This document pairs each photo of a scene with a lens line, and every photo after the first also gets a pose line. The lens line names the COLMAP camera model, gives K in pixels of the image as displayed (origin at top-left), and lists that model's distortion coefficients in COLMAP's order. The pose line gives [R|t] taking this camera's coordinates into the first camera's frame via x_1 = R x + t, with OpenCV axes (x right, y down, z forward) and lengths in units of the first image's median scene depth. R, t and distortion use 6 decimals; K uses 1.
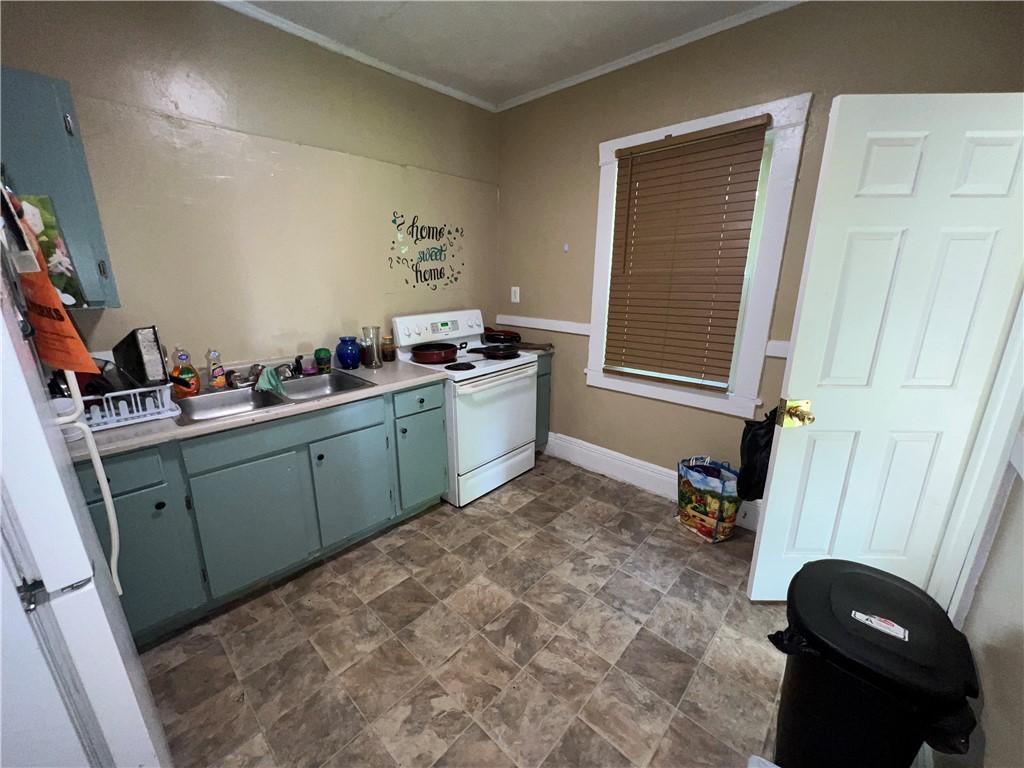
lens RADIAL K [[408.6, 0, 505.4], [0, 408.6, 380.9], [0, 0, 1]] dist [0.010934, 0.000283]
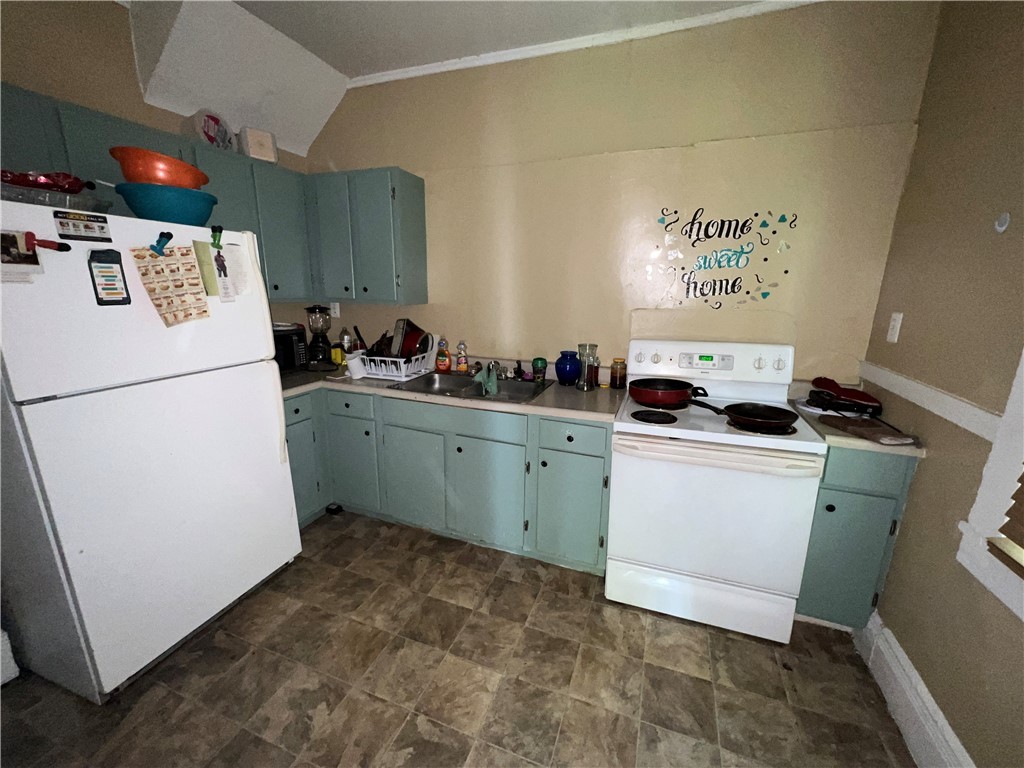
lens RADIAL K [[408.6, 0, 514.7], [0, 408.6, 385.1], [0, 0, 1]] dist [0.010934, 0.000283]
pose [[0.385354, 0.198190, -0.901234, 0.420082], [-0.251380, 0.962271, 0.104127, -0.095961], [0.887868, 0.186426, 0.420636, 0.488816]]
